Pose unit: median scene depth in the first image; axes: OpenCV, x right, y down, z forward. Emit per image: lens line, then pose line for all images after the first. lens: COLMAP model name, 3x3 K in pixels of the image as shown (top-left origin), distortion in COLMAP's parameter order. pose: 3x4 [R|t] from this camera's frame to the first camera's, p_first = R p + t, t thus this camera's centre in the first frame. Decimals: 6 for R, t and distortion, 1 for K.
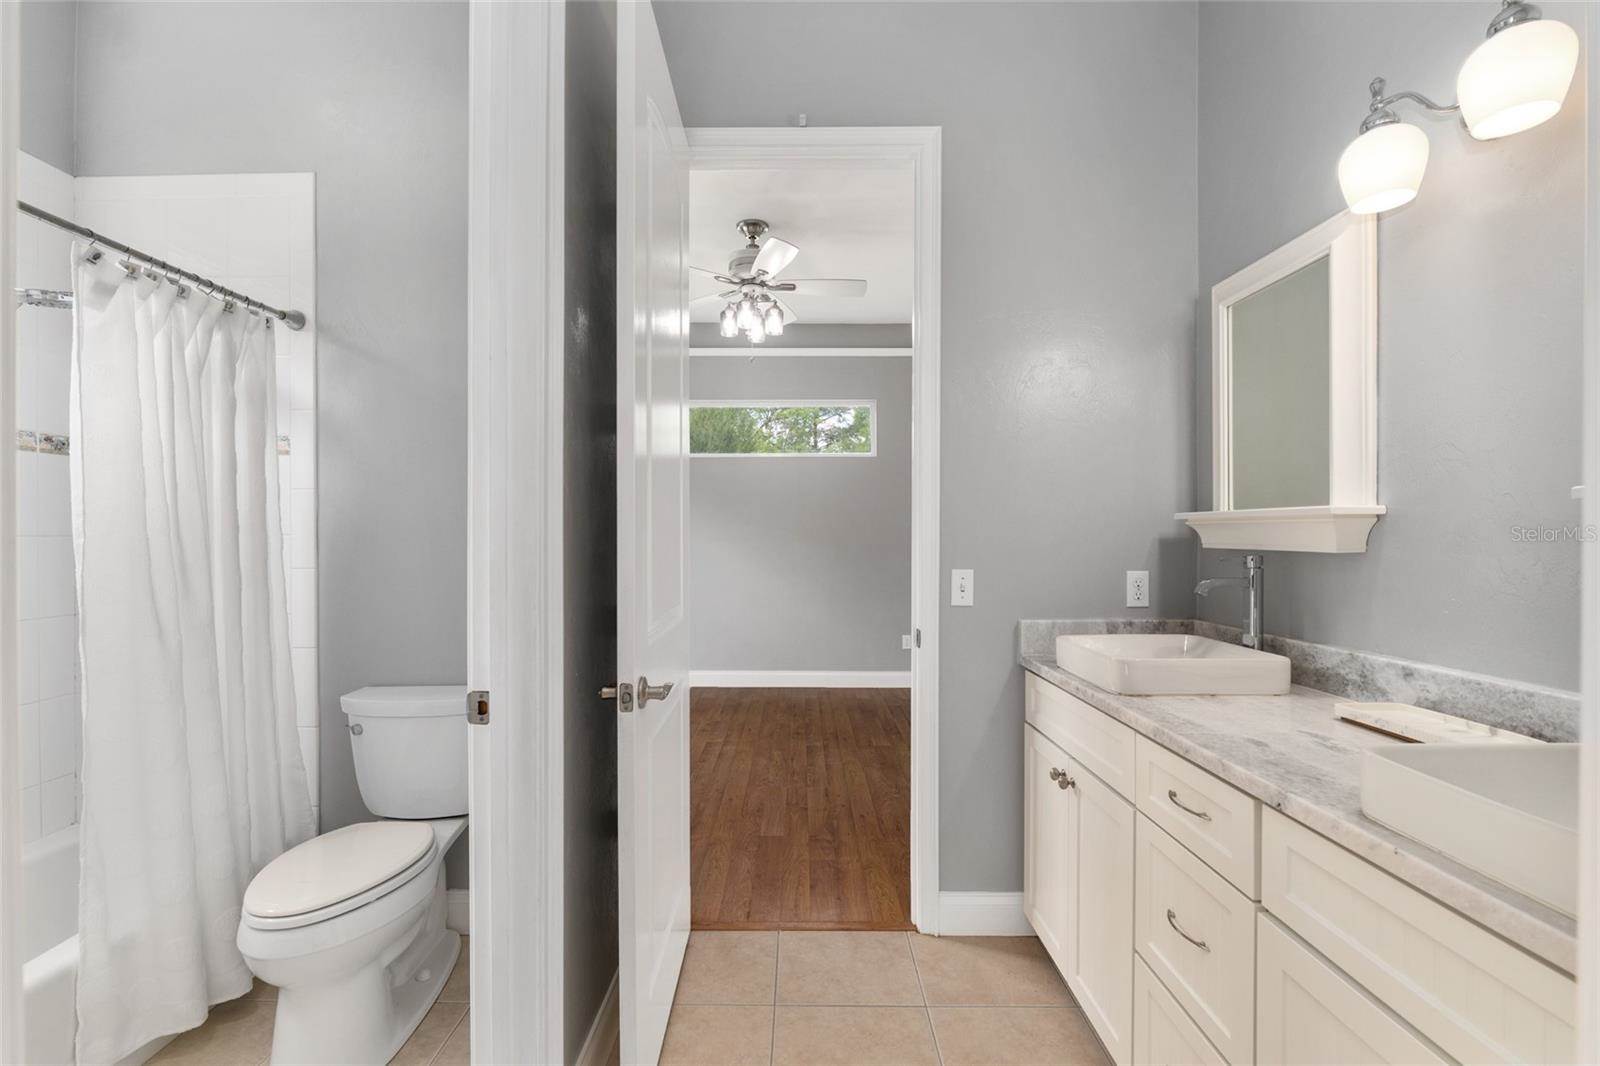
lens RADIAL K [[695.0, 0, 797.6], [0, 695.0, 536.6], [0, 0, 1]] dist [-0.007075, -0.000236]
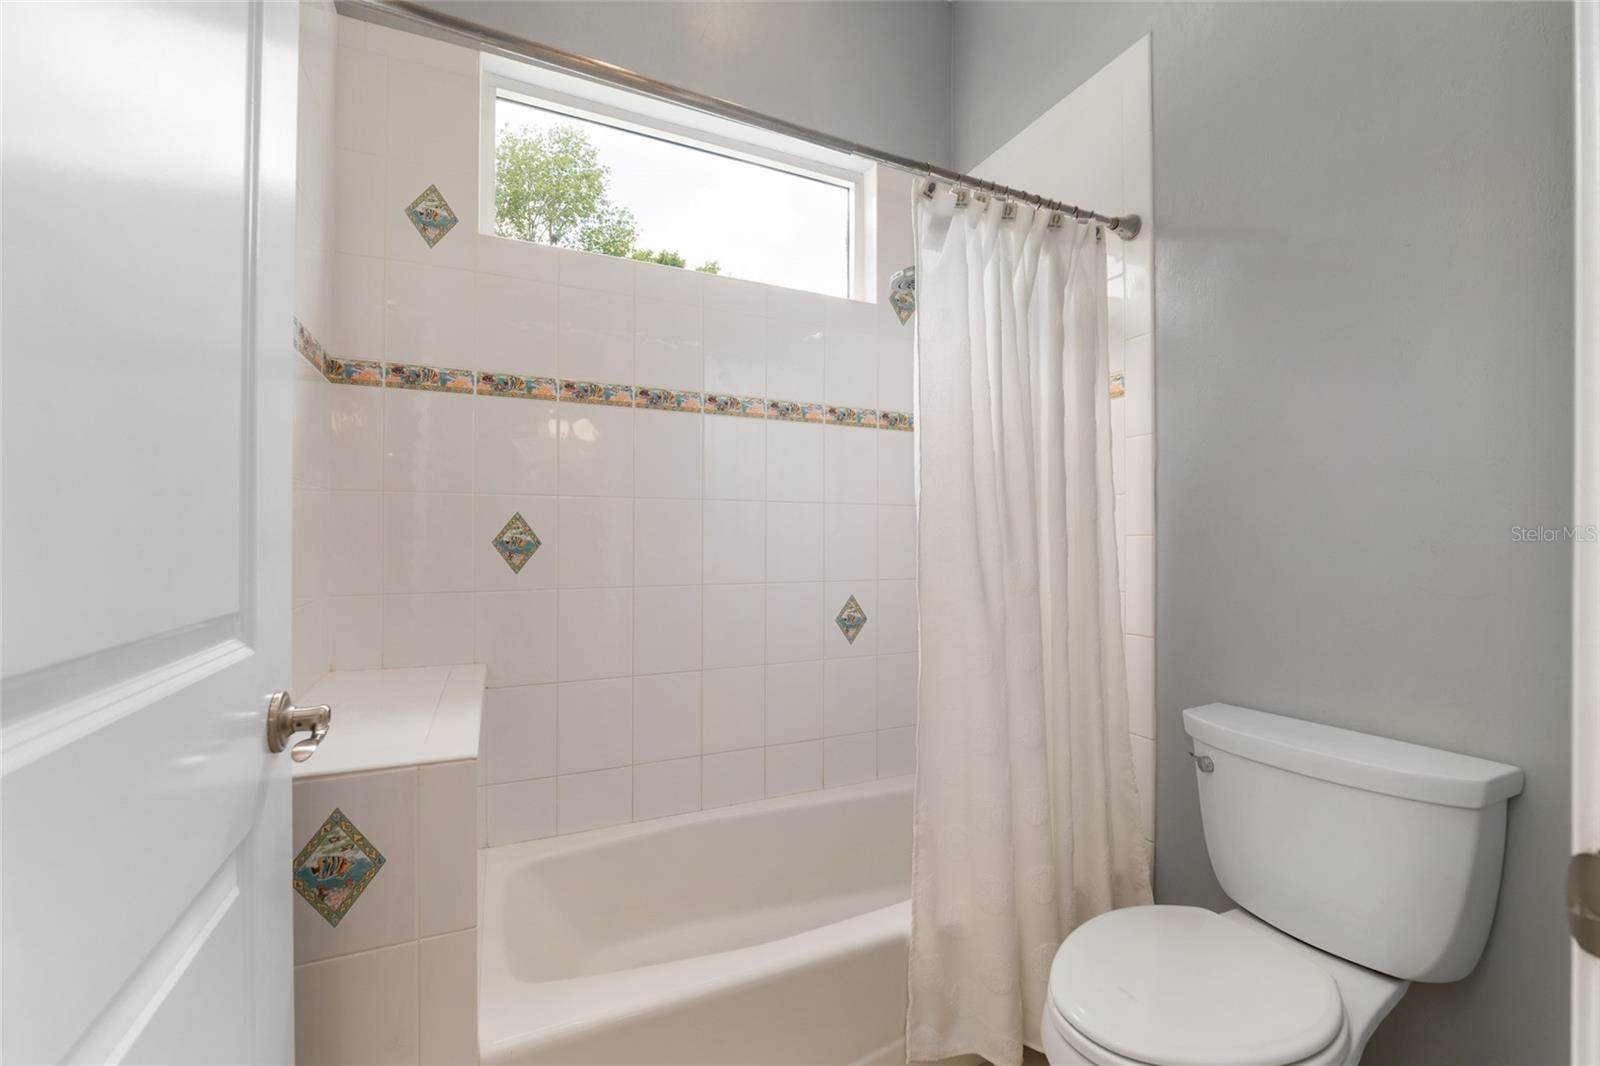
lens RADIAL K [[639.6, 0, 800.0], [0, 639.6, 533.0], [0, 0, 1]] dist [-0.016728, -0.000218]
pose [[0.436824, 0.000104, -0.899547, -0.254843], [-0.006751, 0.999972, -0.003163, 0.053520], [0.899521, 0.007454, 0.436813, 0.372931]]
